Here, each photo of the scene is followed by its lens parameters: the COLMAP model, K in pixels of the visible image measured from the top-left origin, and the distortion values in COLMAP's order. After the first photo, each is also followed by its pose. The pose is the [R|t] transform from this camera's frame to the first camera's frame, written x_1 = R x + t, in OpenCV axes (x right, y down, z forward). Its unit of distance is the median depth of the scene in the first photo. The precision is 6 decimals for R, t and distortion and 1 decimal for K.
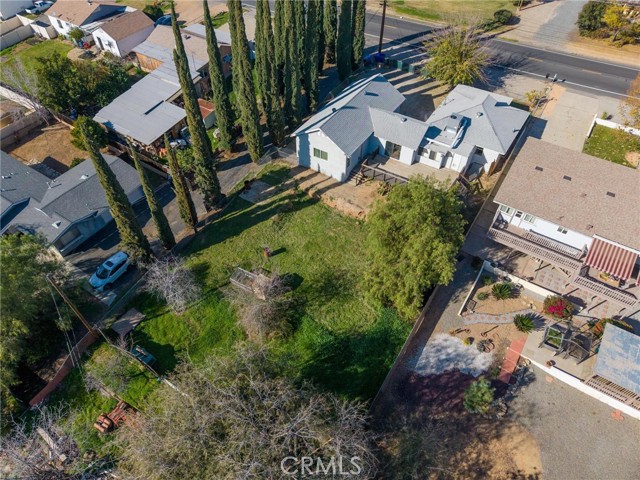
lens RADIAL K [[426.4, 0, 317.4], [0, 426.4, 236.7], [0, 0, 1]] dist [0.056178, -0.050119]
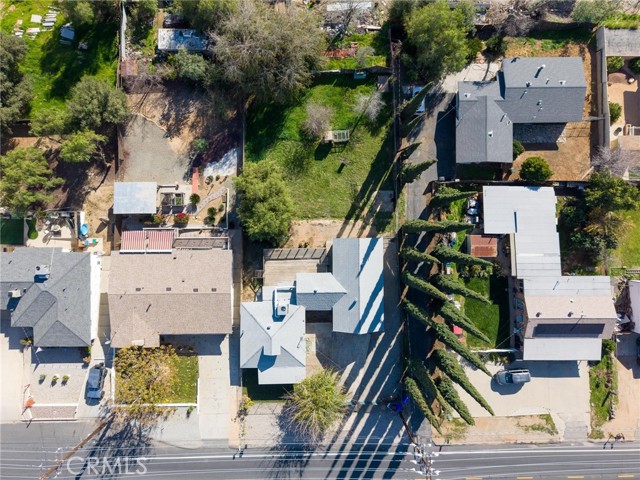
lens RADIAL K [[426.4, 0, 317.4], [0, 426.4, 236.7], [0, 0, 1]] dist [0.056178, -0.050119]
pose [[-0.831924, 0.554884, -0.002319, 0.110971], [-0.413961, -0.617847, 0.668507, -1.027610], [0.369511, 0.557107, 0.743702, -0.050184]]
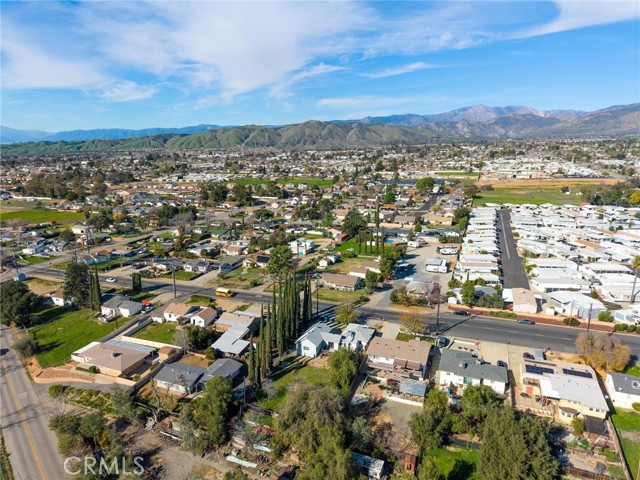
lens RADIAL K [[426.4, 0, 317.4], [0, 426.4, 236.7], [0, 0, 1]] dist [0.056178, -0.050119]
pose [[0.977912, -0.037840, 0.205565, -0.464946], [0.149726, 0.813053, -0.562608, 0.793011], [-0.145846, 0.580959, 0.800759, -1.660297]]
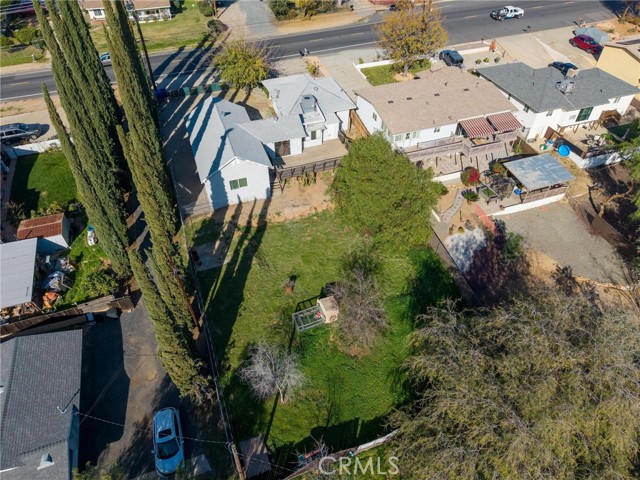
lens RADIAL K [[426.4, 0, 317.4], [0, 426.4, 236.7], [0, 0, 1]] dist [0.056178, -0.050119]
pose [[0.602610, -0.550439, 0.577822, -0.496652], [0.588420, 0.795589, 0.144223, -0.133265], [-0.539095, 0.253092, 0.803319, 0.176677]]
